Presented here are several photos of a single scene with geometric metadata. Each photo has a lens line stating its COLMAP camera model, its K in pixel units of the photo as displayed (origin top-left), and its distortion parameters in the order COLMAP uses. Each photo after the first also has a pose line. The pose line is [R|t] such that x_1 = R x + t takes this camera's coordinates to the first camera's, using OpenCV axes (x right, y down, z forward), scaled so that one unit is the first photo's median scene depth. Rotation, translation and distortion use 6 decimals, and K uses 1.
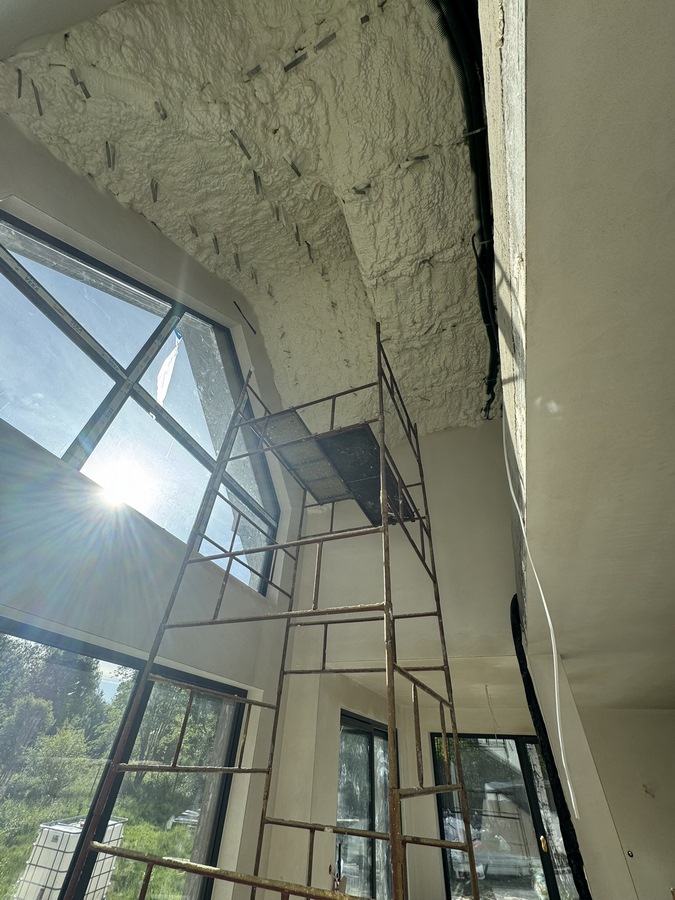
lens RADIAL K [[357.7, 0, 336.4], [0, 357.7, 447.0], [0, 0, 1]] dist [-0.002377, 0.000270]
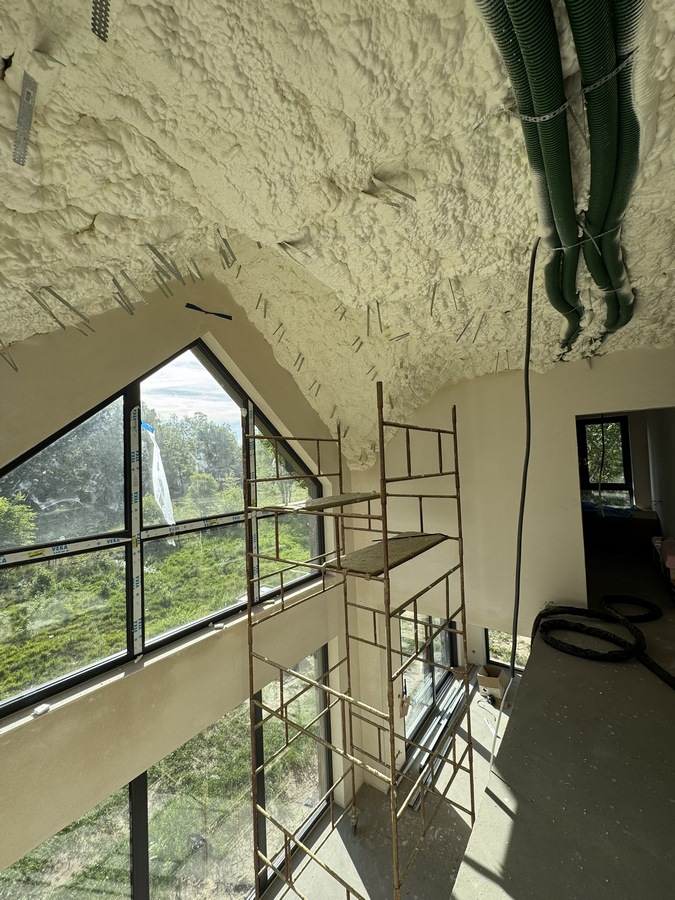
lens RADIAL K [[357.7, 0, 336.3], [0, 357.7, 448.5], [0, 0, 1]] dist [-0.002377, 0.000270]
pose [[0.965345, -0.098793, -0.241554, 0.210716], [0.228724, 0.765982, 0.600797, -0.755417], [0.125671, -0.635226, 0.762033, 0.413126]]
